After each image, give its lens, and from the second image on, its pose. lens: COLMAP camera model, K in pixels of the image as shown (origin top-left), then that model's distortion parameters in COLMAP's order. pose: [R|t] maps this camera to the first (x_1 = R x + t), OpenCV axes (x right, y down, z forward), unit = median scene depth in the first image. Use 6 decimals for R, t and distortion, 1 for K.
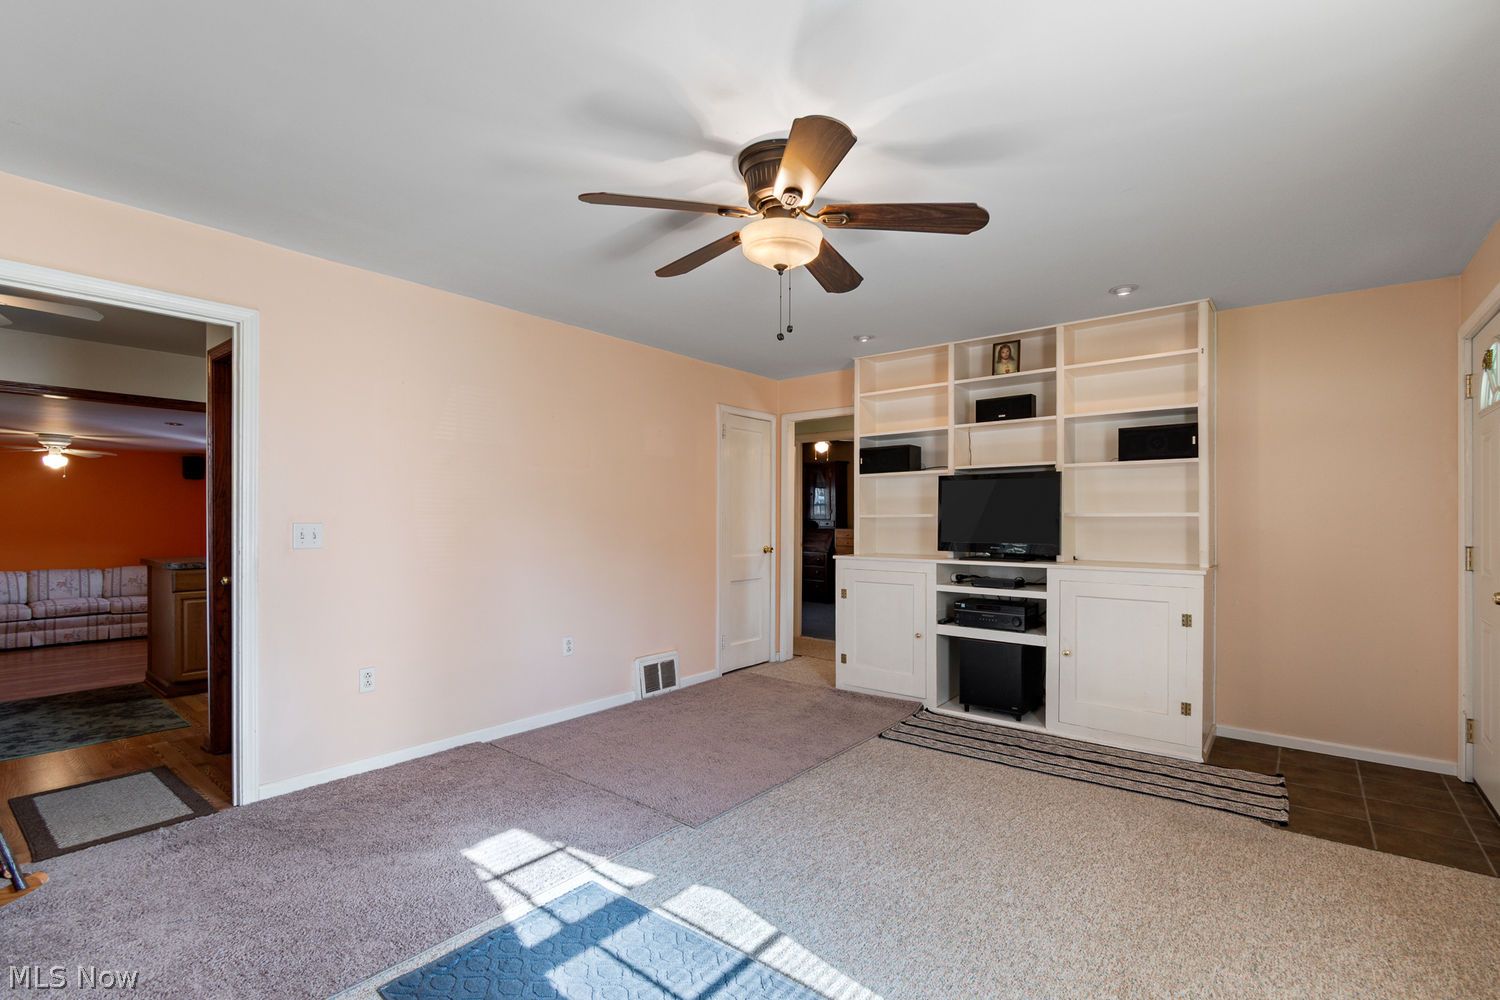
lens RADIAL K [[669.1, 0, 755.1], [0, 669.1, 522.1], [0, 0, 1]] dist [-0.000249, -0.000227]
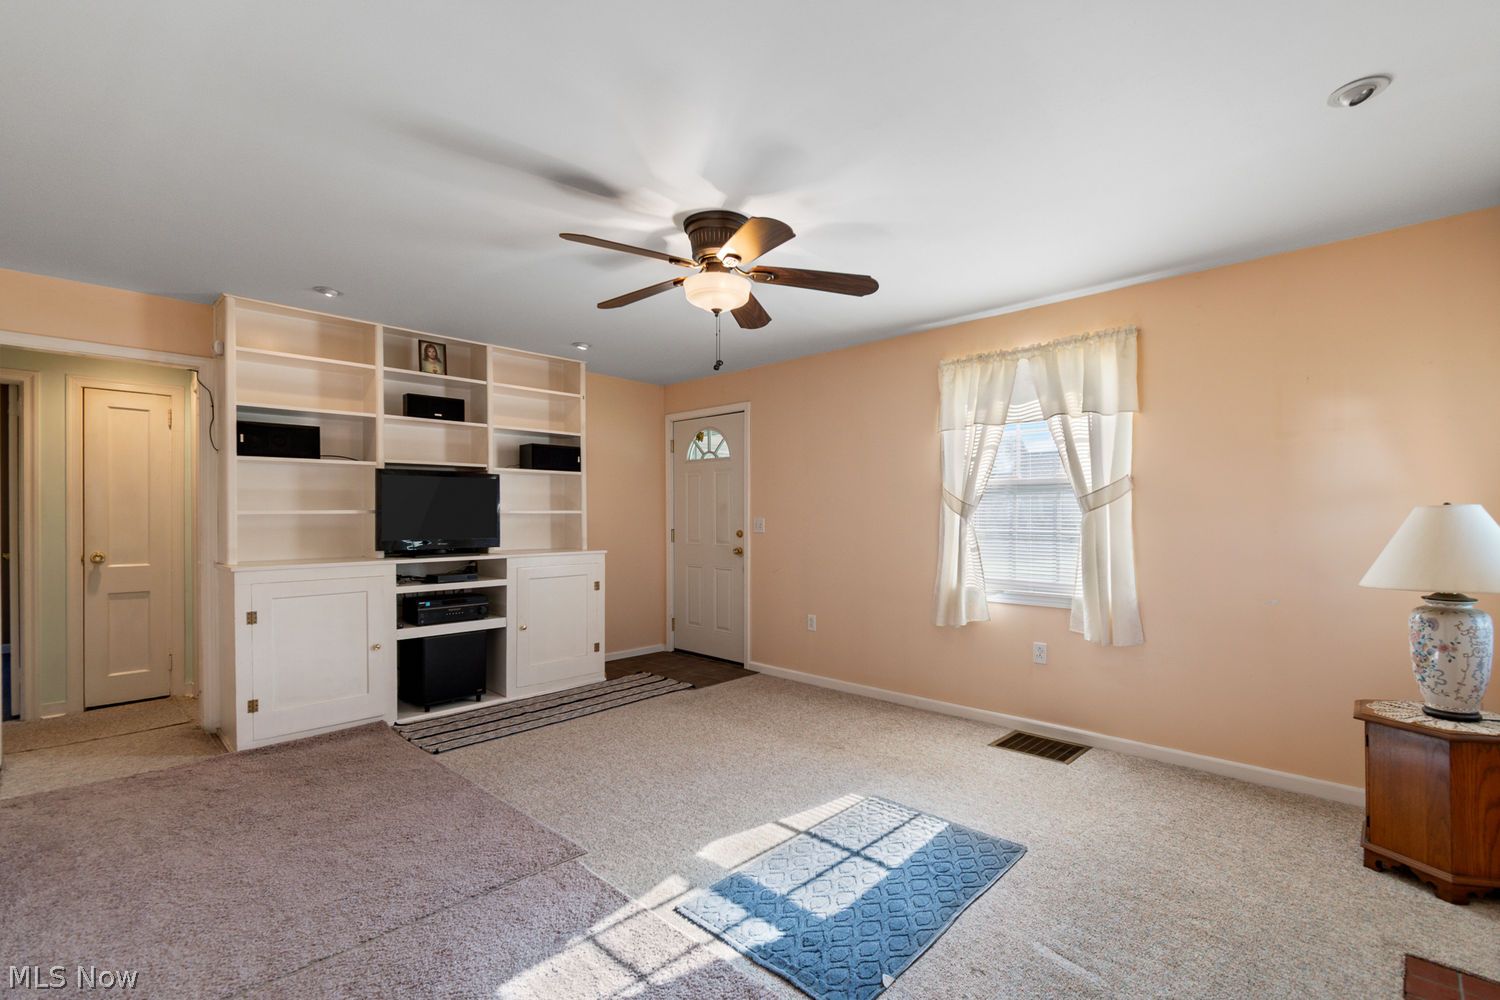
lens RADIAL K [[674.0, 0, 754.7], [0, 674.0, 521.2], [0, 0, 1]] dist [-0.000366, -0.000281]
pose [[0.090083, -0.012534, 0.995855, -0.681091], [0.005448, 0.999912, 0.012092, -0.006810], [-0.995919, 0.004337, 0.090143, 0.471102]]
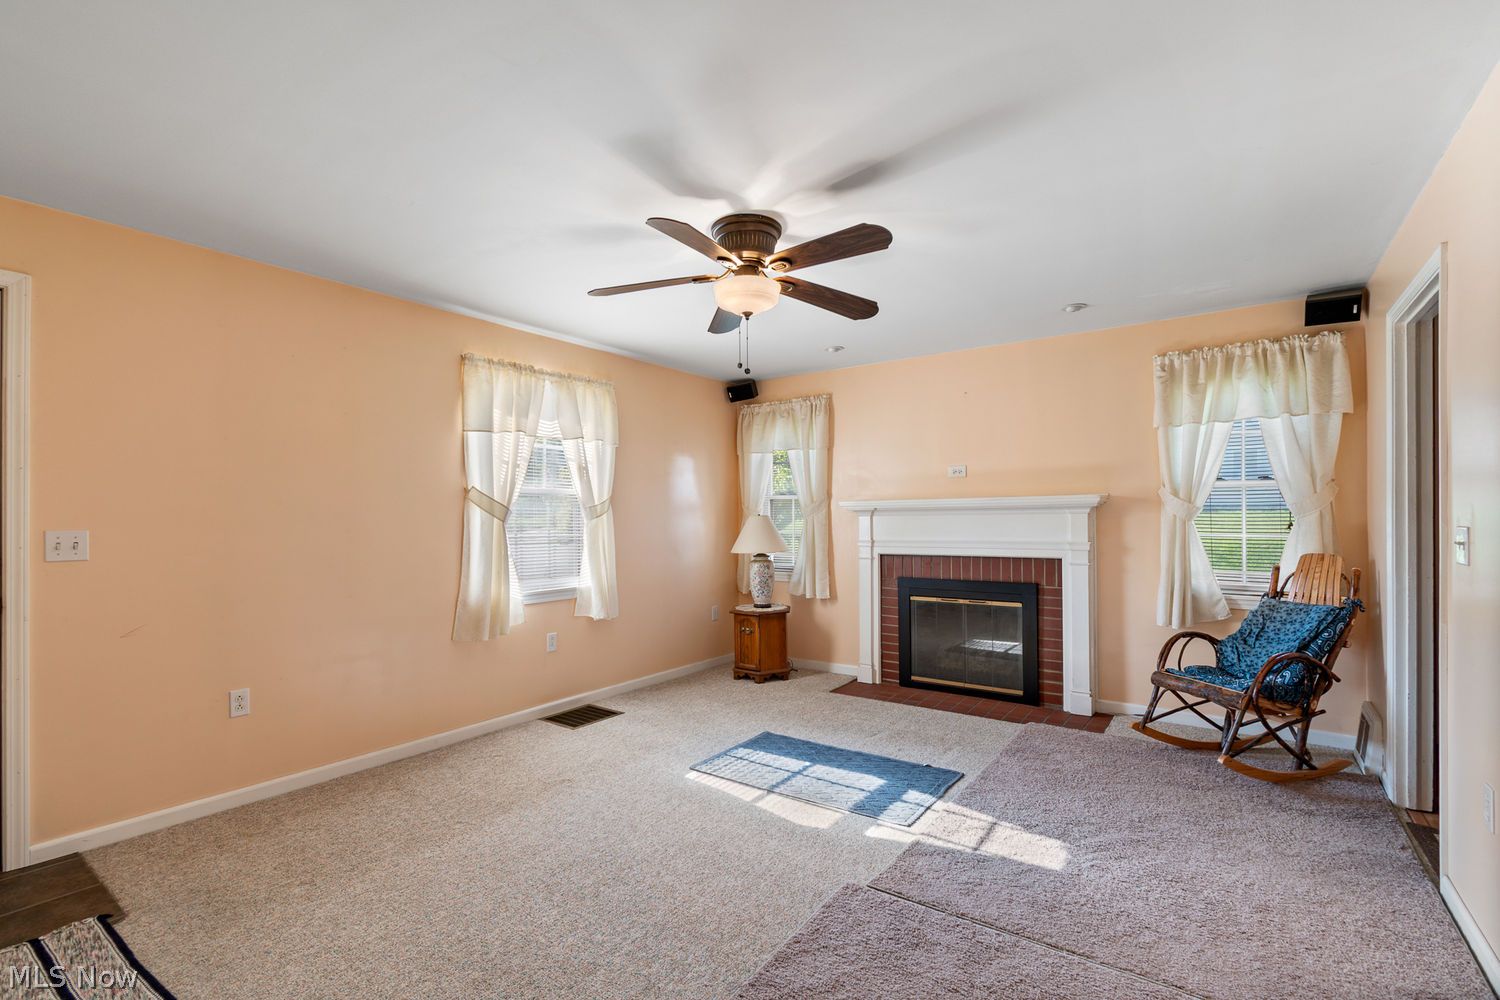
lens RADIAL K [[669.1, 0, 755.1], [0, 669.1, 522.1], [0, 0, 1]] dist [-0.000249, -0.000227]
pose [[-0.998533, 0.003056, -0.054062, 0.053526], [0.002550, 0.999952, 0.009419, -0.008617], [0.054088, 0.009267, -0.998493, 1.266910]]
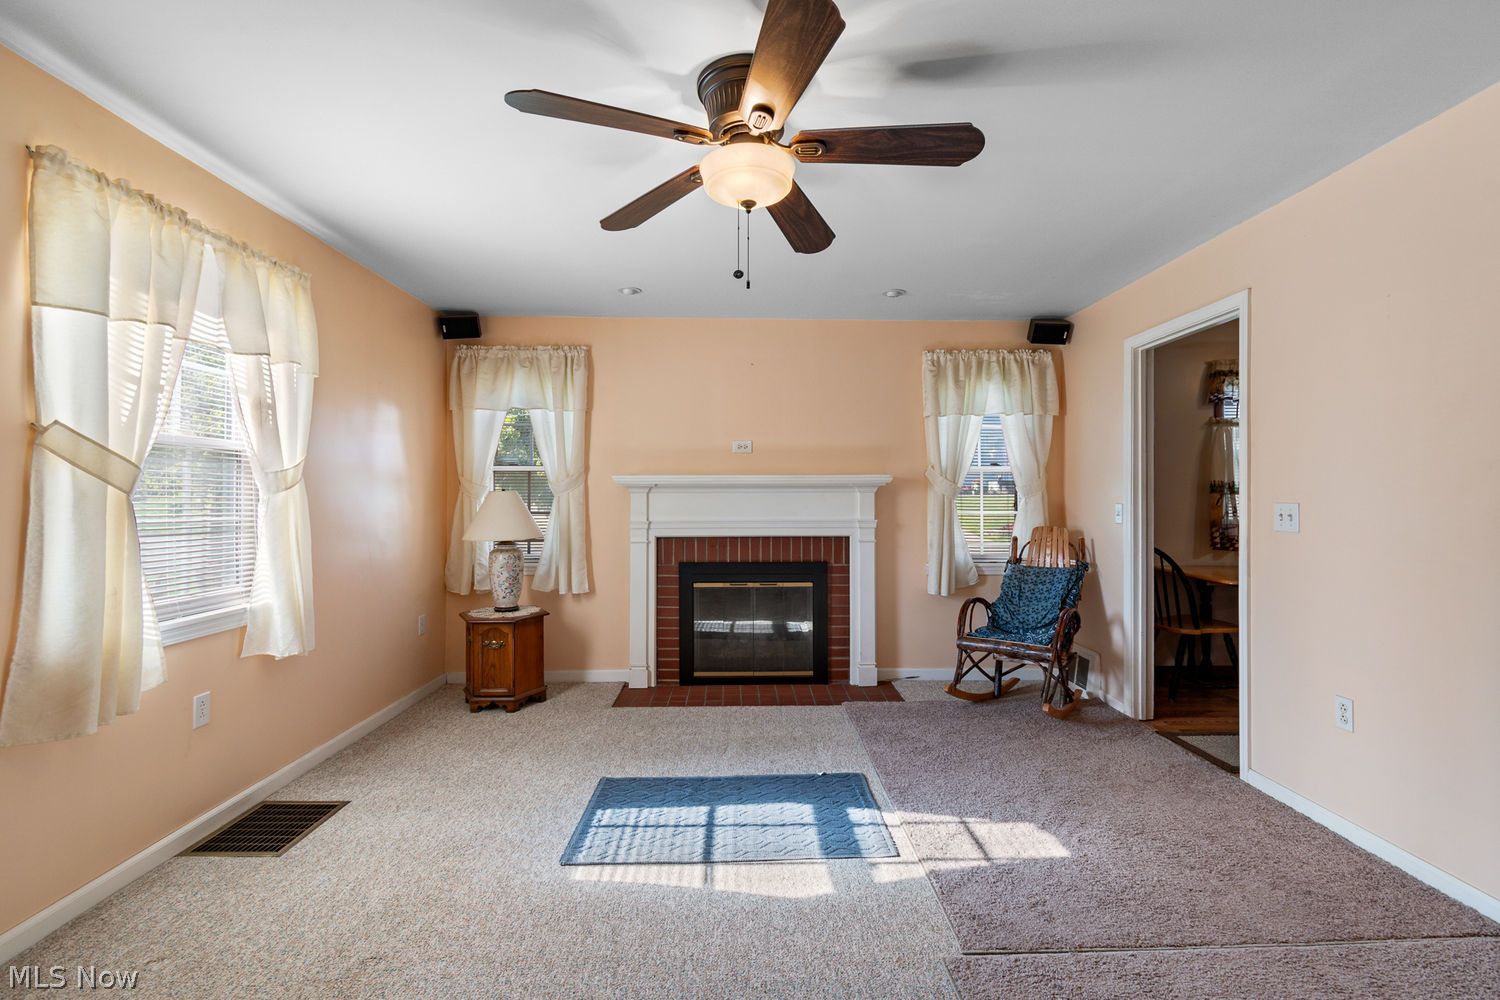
lens RADIAL K [[664.0, 0, 757.8], [0, 664.0, 495.5], [0, 0, 1]] dist [0.000573, -0.001107]
pose [[-0.764635, -0.007037, -0.644425, 0.333244], [-0.005814, 0.999975, -0.004020, -0.000141], [0.644437, 0.000673, -0.764657, 0.952446]]
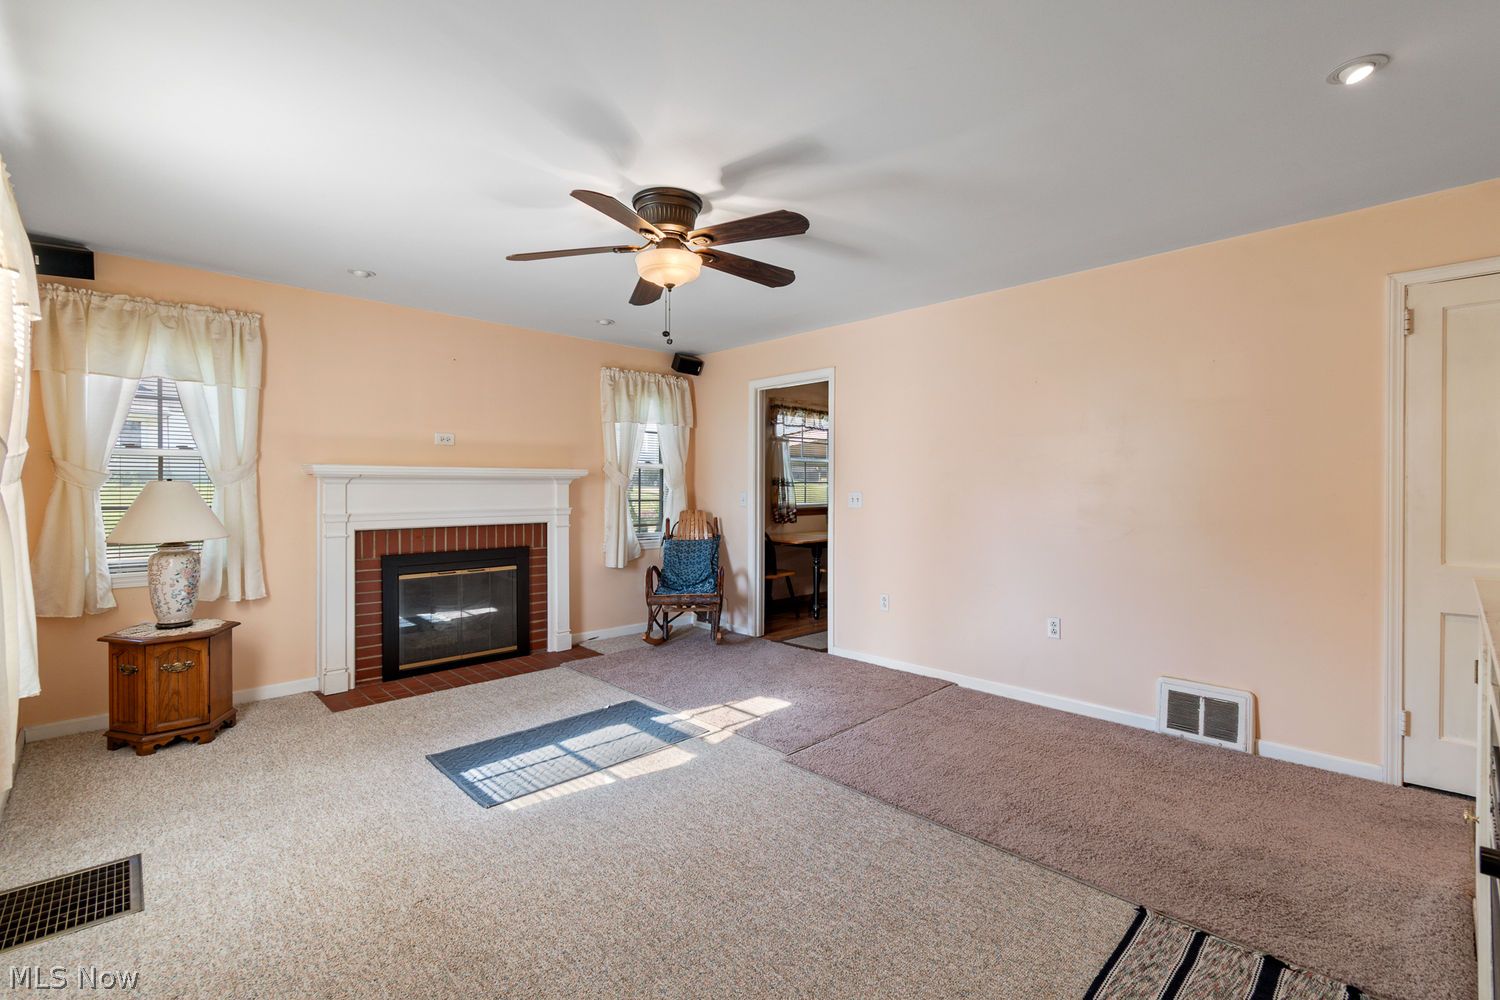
lens RADIAL K [[664.0, 0, 757.8], [0, 664.0, 495.5], [0, 0, 1]] dist [0.000573, -0.001107]
pose [[-0.124767, 0.007129, -0.992160, 0.711121], [-0.004406, 0.999960, 0.007739, -0.000553], [0.992176, 0.005337, -0.124731, 0.755124]]
